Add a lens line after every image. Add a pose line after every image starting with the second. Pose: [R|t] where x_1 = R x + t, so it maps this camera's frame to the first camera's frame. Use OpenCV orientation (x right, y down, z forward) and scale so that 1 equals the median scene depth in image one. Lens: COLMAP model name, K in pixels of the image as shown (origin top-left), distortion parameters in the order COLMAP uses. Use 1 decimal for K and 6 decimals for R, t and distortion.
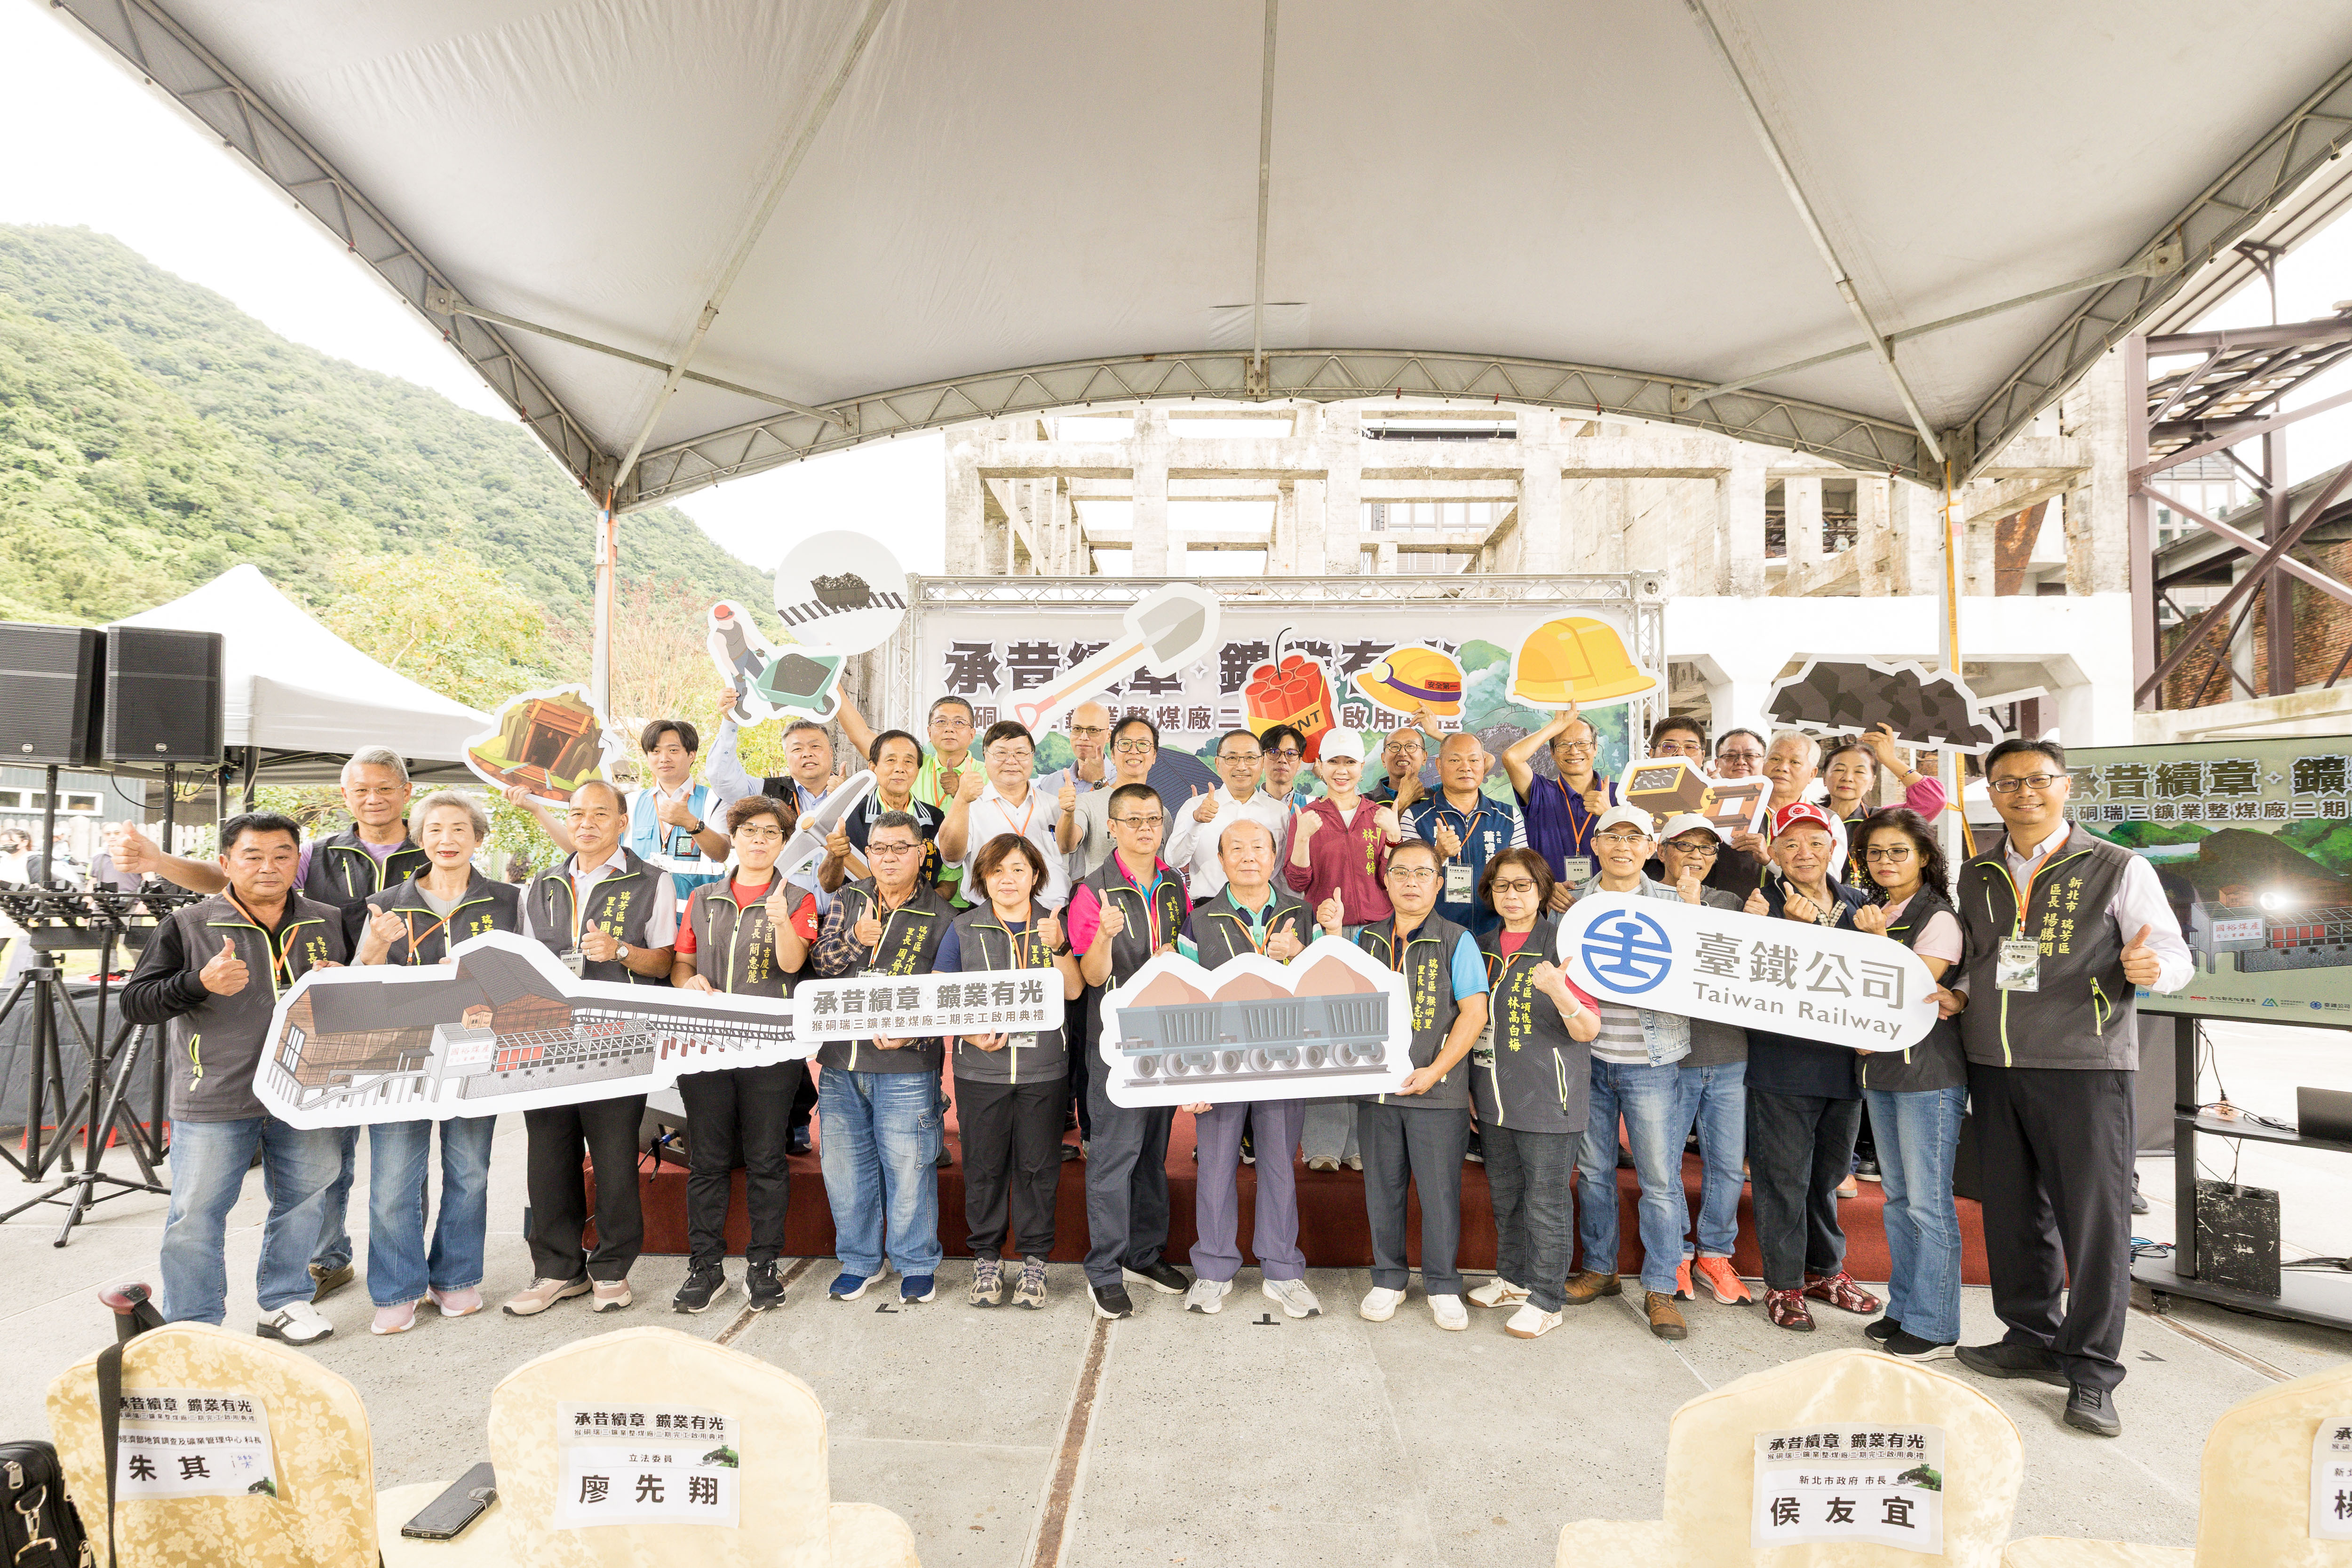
lens RADIAL K [[2051.2, 0, 1176.0], [0, 2051.2, 784.0], [0, 0, 1]] dist [-0.013913, -0.002764]
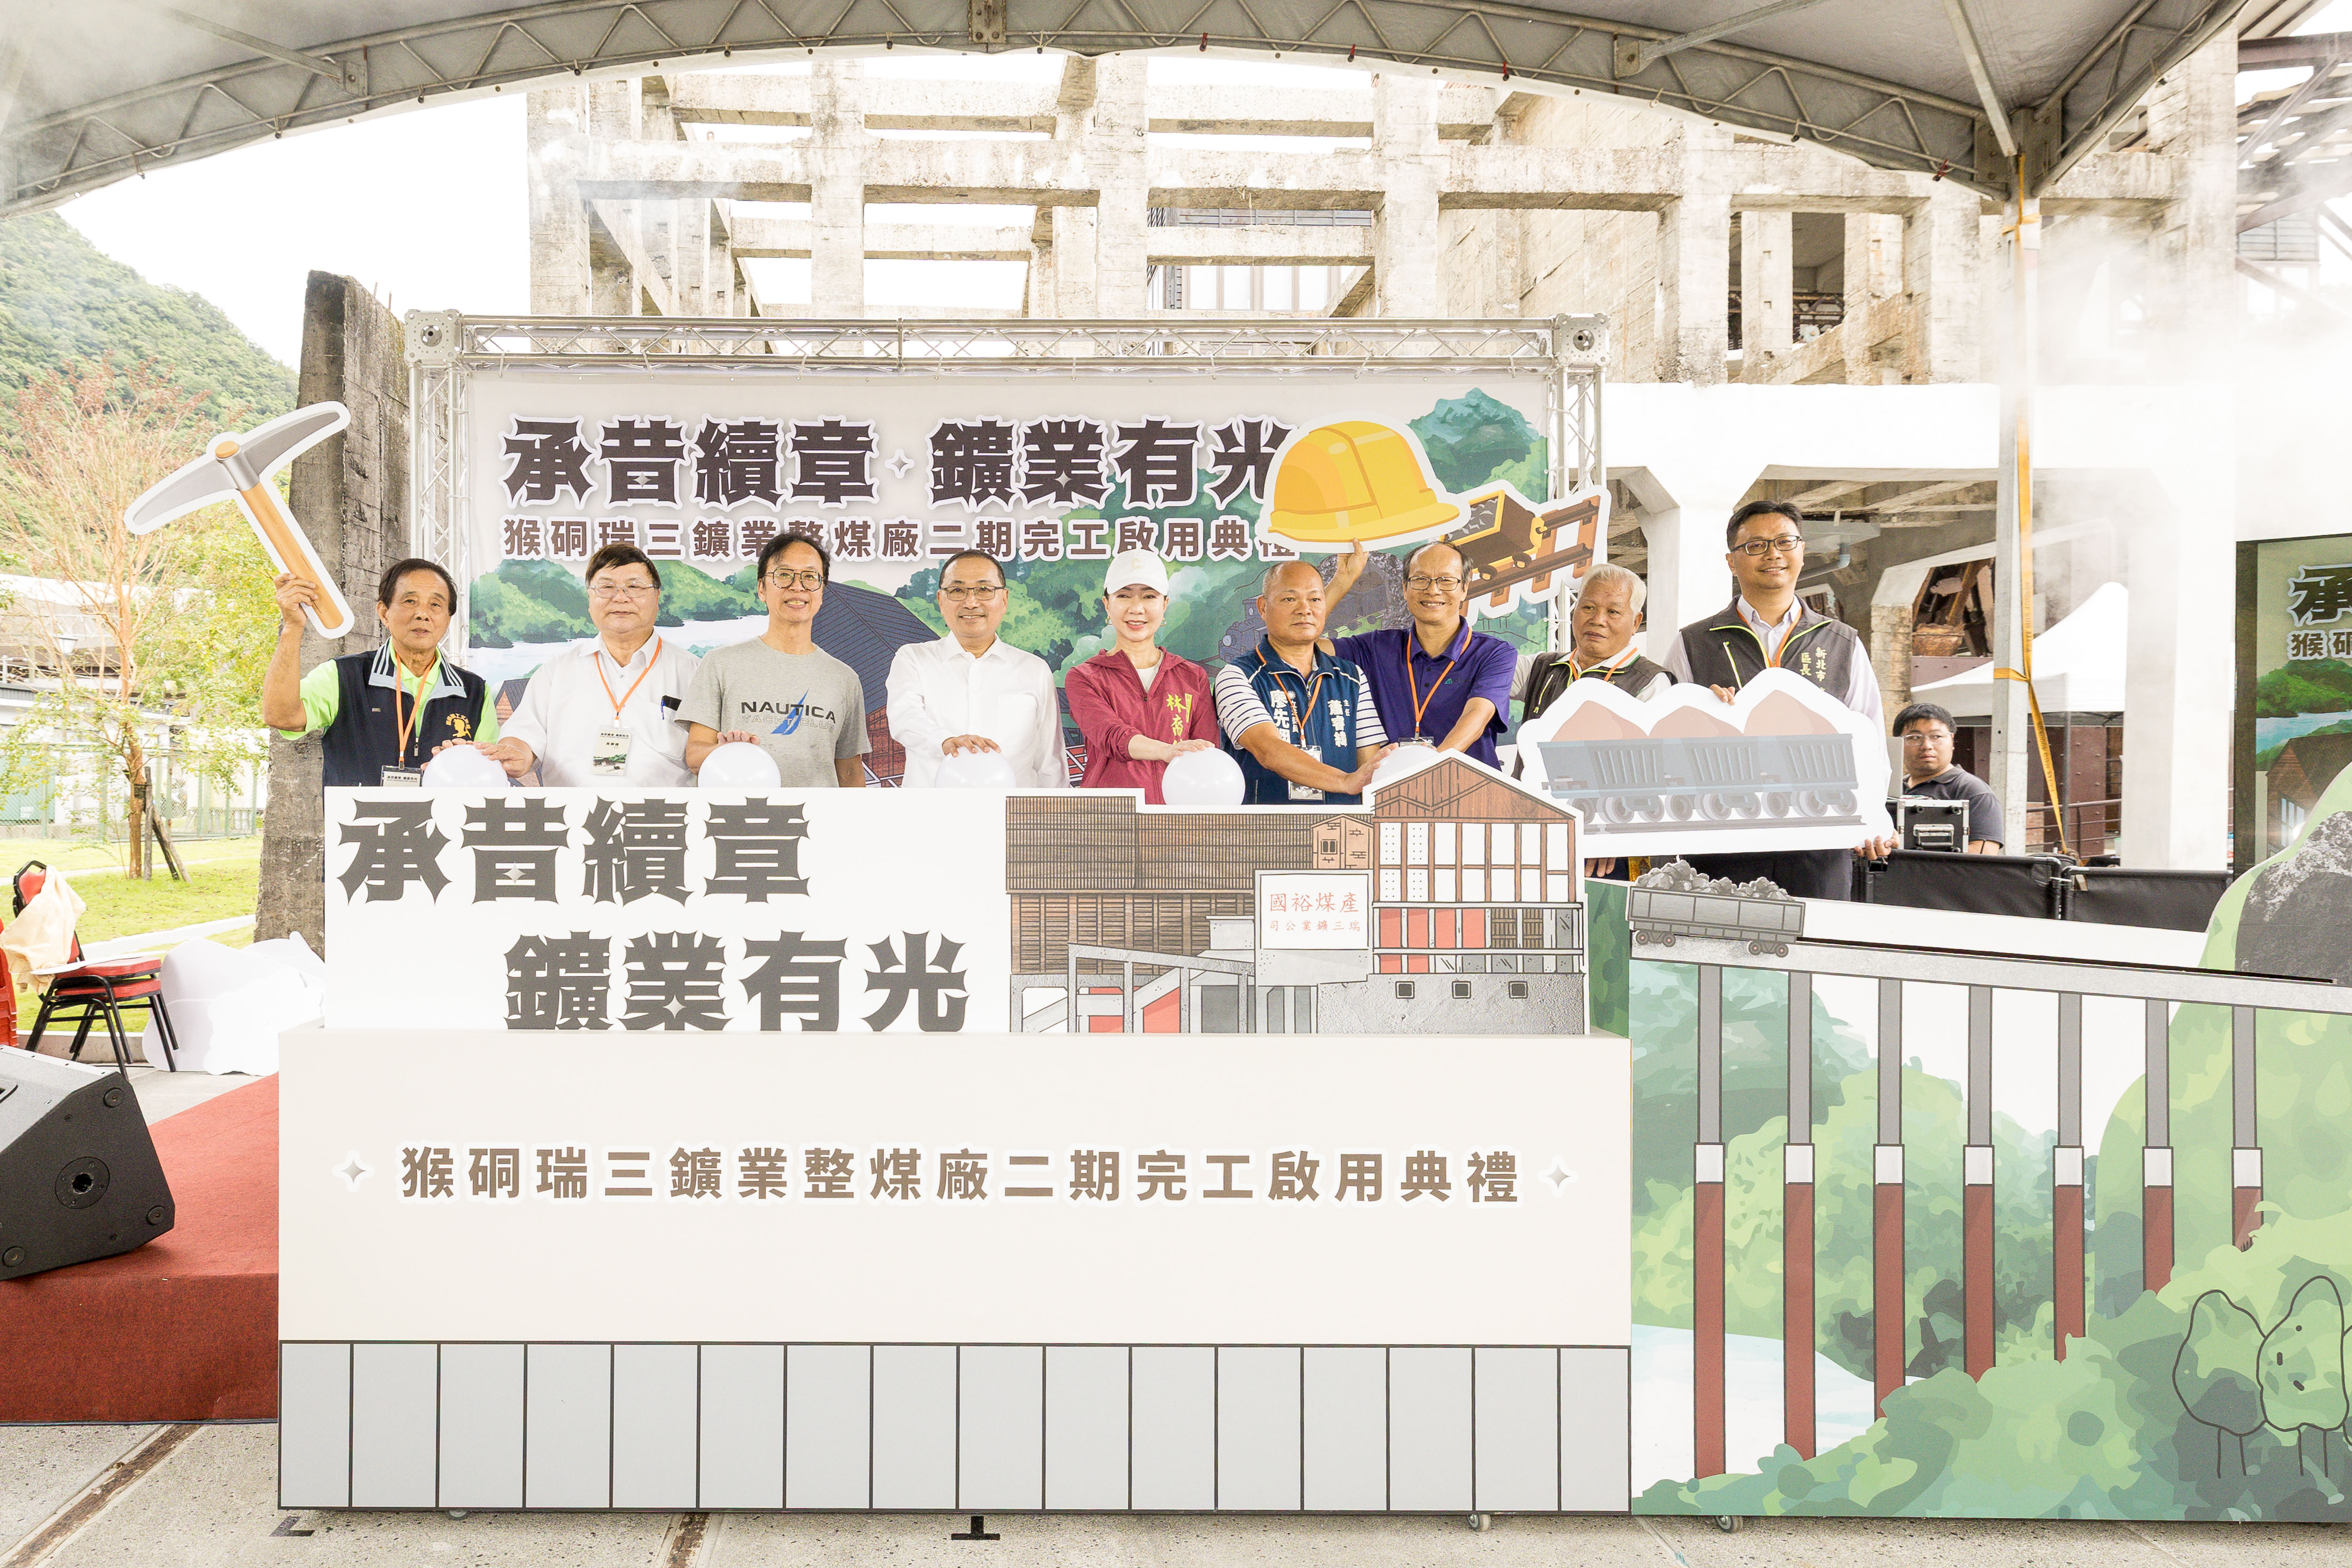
lens RADIAL K [[2178.5, 0, 1176.0], [0, 2178.5, 784.0], [0, 0, 1]] dist [0.003537, -0.001650]
pose [[0.995025, -0.001717, 0.099615, 0.026382], [-0.000034, 0.999846, 0.017571, 0.030035], [-0.099629, -0.017487, 0.994871, 0.267782]]
